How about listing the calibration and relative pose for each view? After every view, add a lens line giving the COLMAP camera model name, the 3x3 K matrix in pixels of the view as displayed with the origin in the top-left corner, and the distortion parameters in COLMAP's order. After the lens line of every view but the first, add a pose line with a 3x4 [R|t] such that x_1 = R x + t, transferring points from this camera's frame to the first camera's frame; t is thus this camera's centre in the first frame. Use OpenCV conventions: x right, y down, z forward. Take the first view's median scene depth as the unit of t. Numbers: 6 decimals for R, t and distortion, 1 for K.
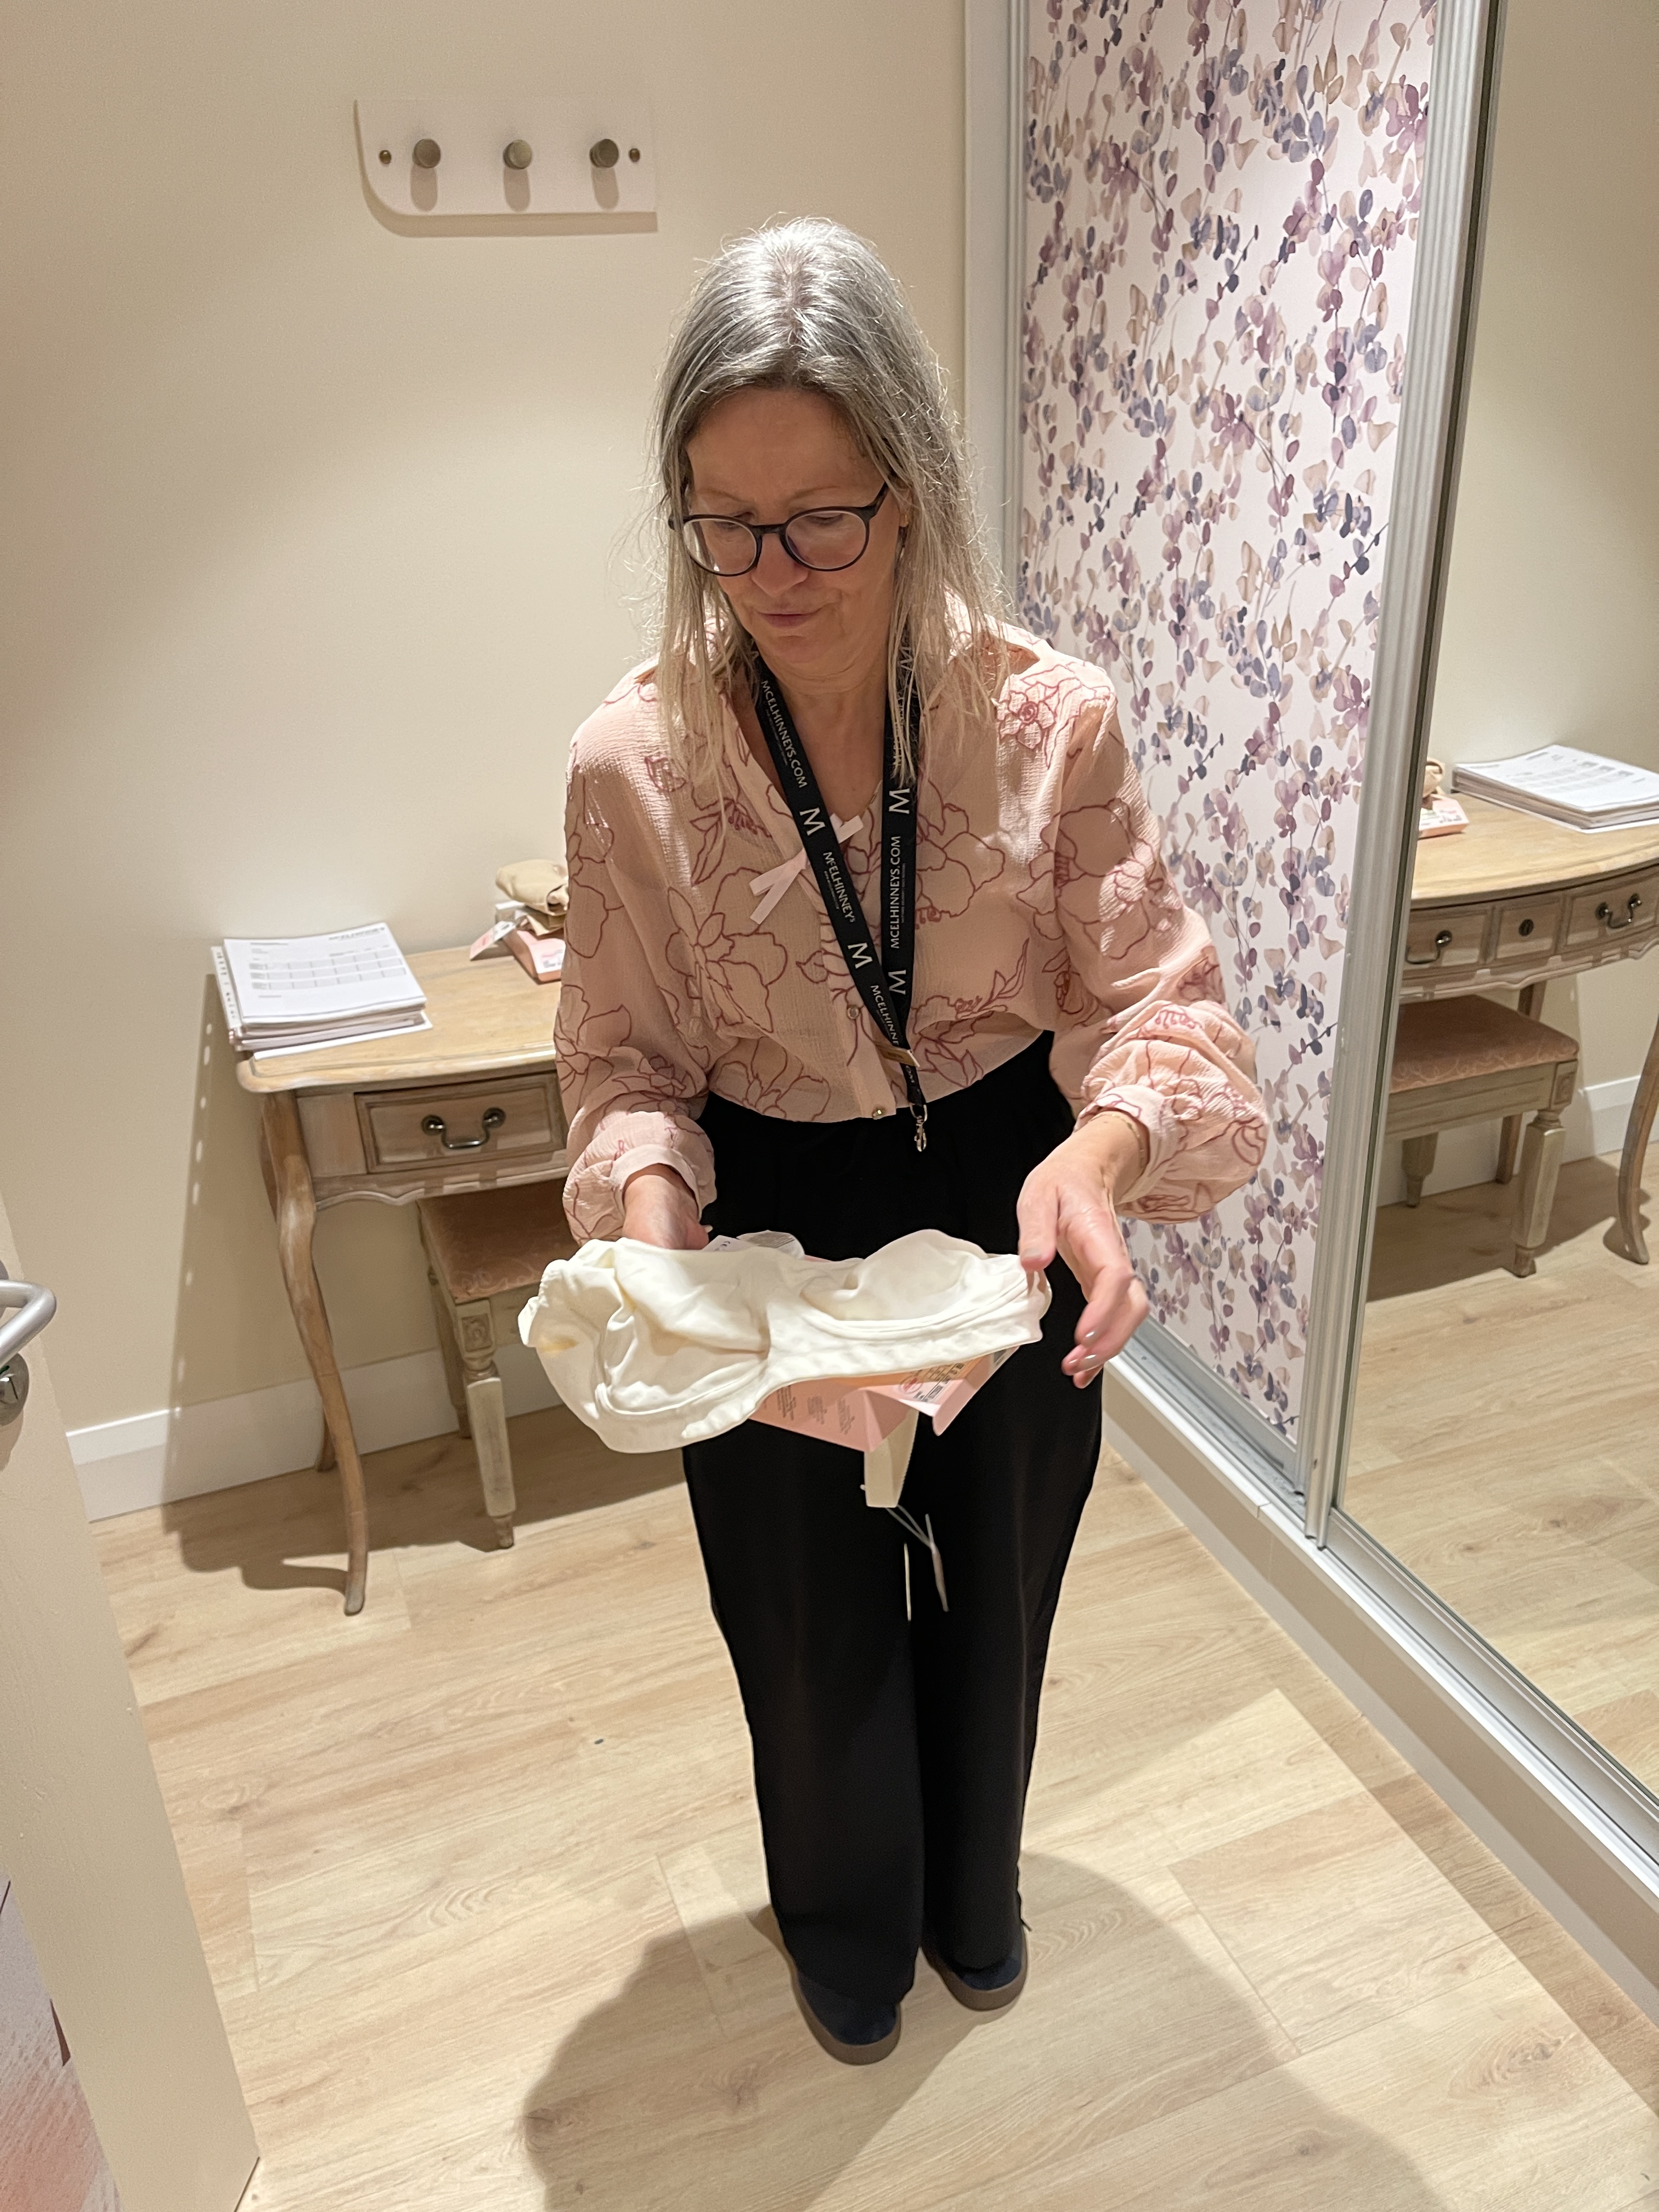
lens RADIAL K [[1690.3, 0, 834.2], [0, 1690.3, 1147.0], [0, 0, 1]] dist [0.120735, -0.178355]
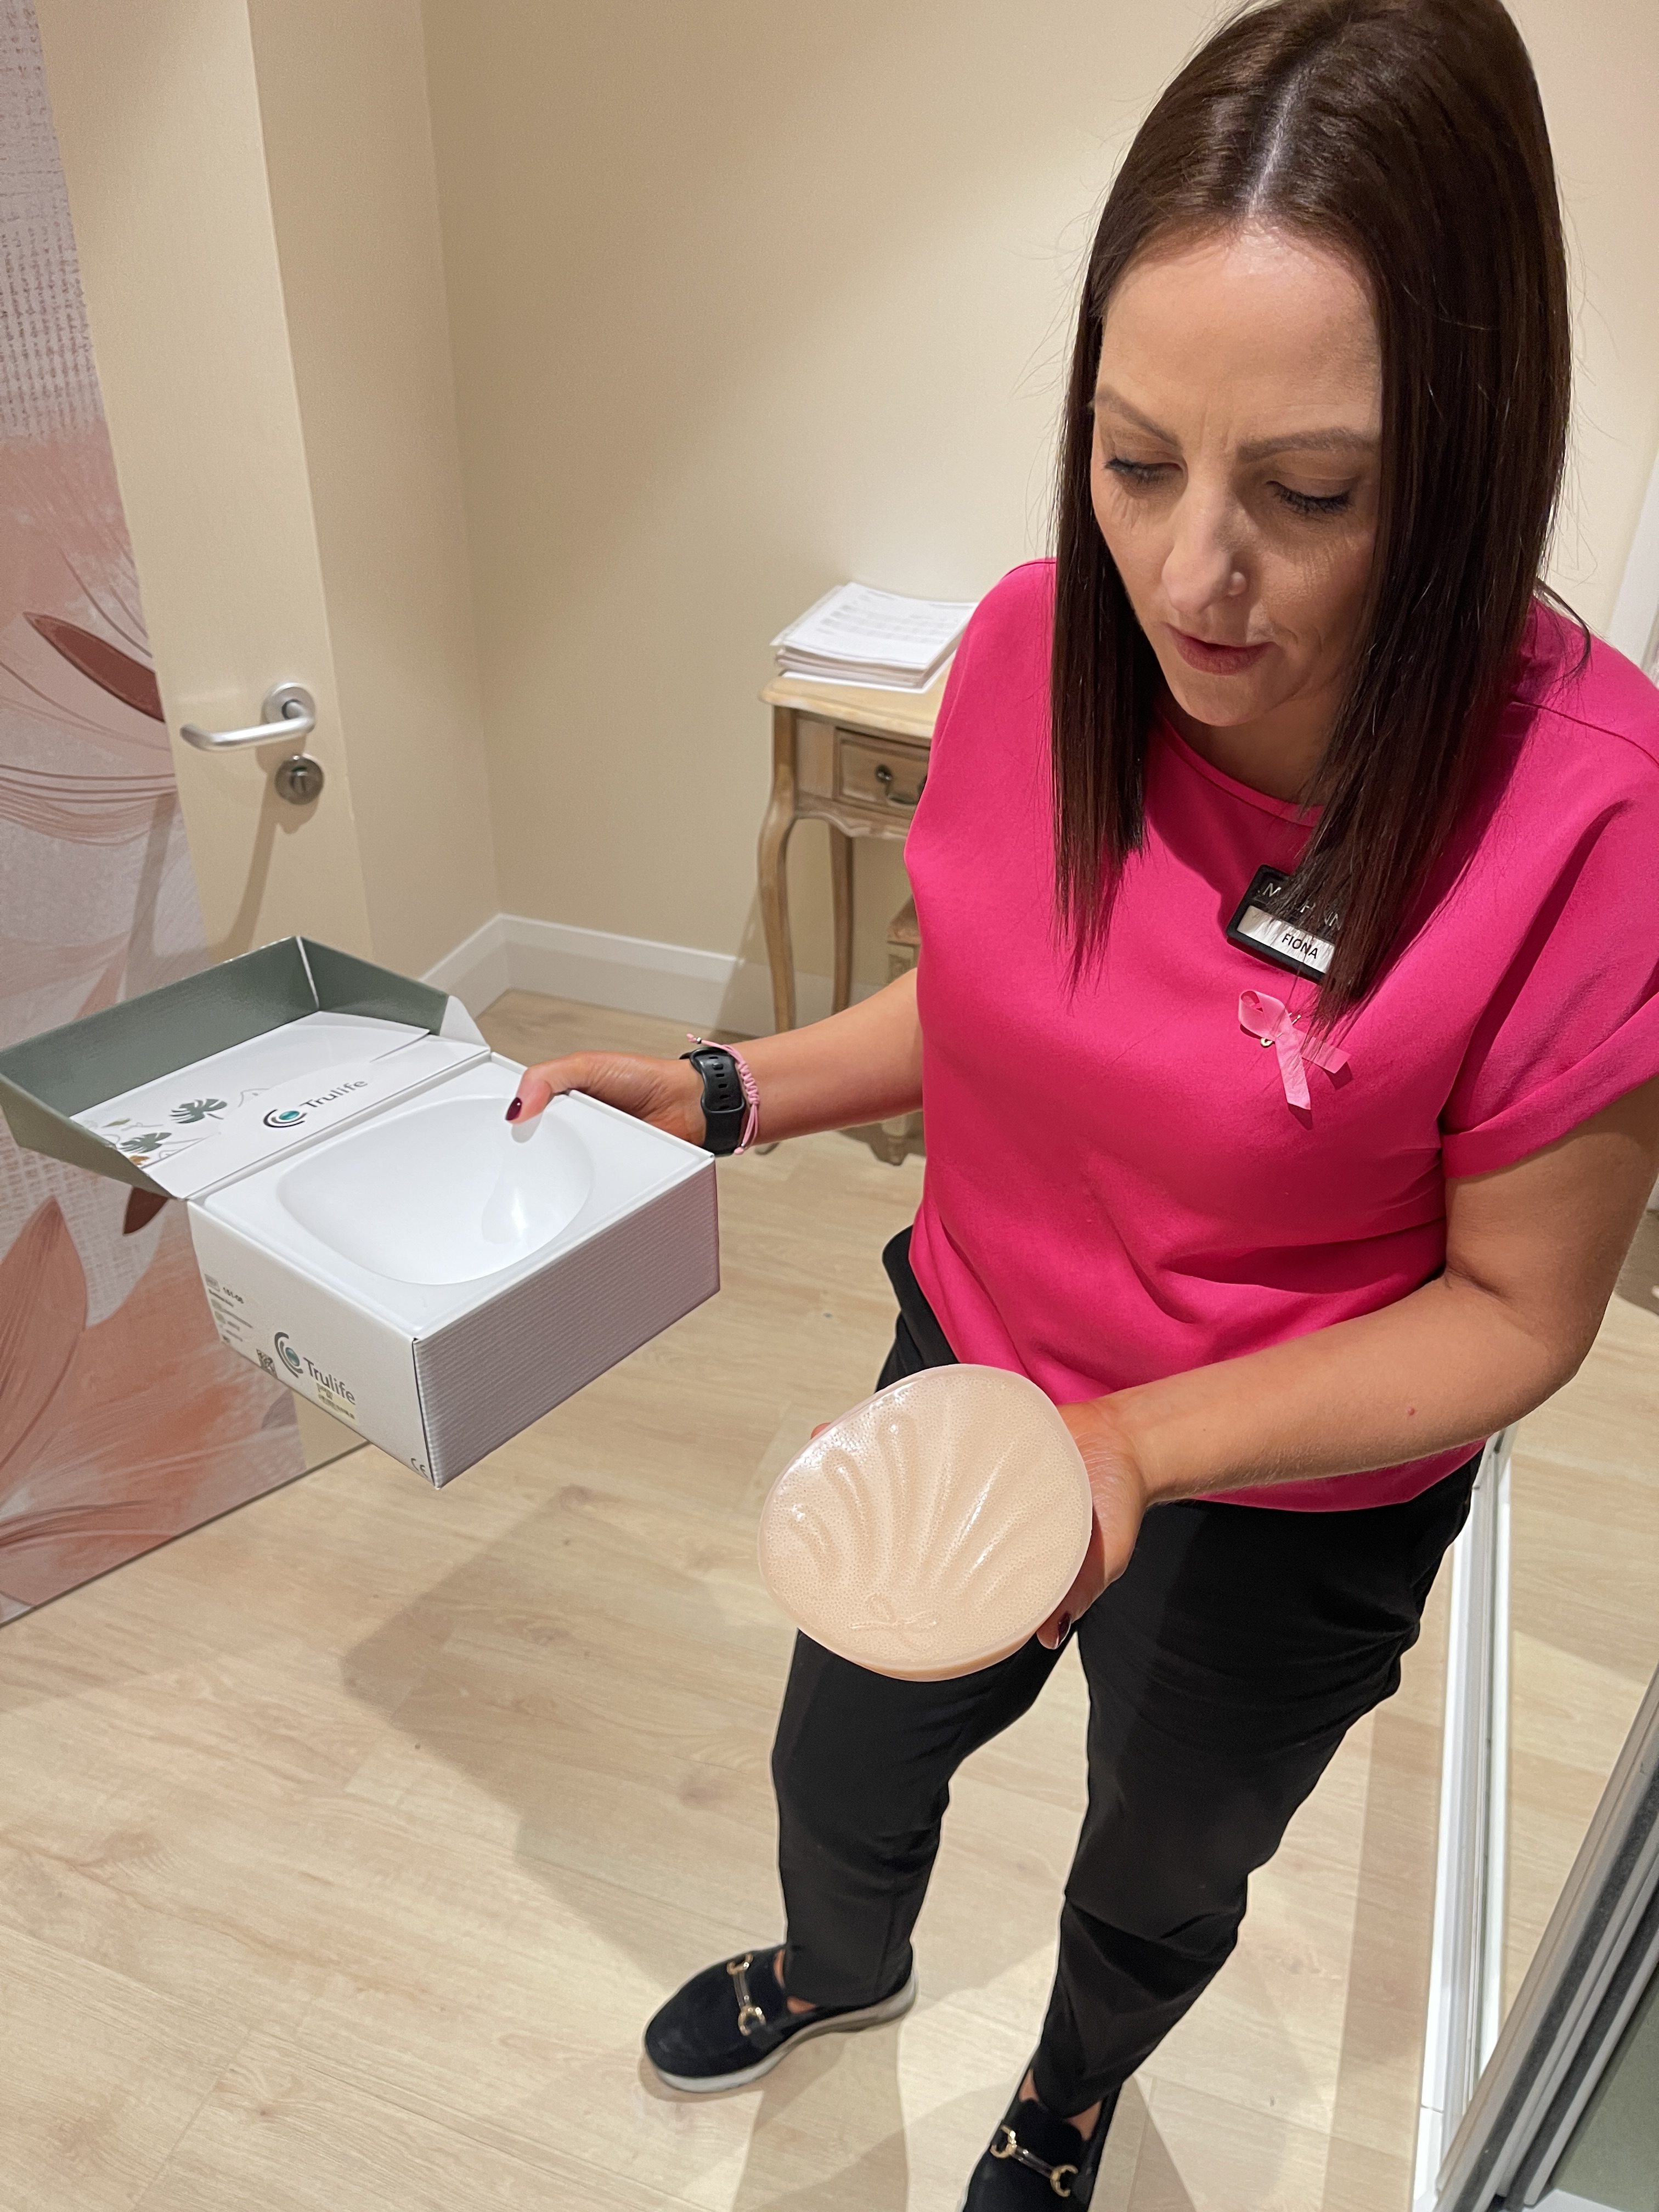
lens RADIAL K [[1690.3, 0, 834.2], [0, 1690.3, 1147.0], [0, 0, 1]] dist [0.120735, -0.178355]
pose [[0.750457, 0.404642, -0.522570, 0.445527], [-0.332146, 0.914475, 0.231114, -0.036949], [0.571396, 0.000128, 0.820674, 0.029815]]
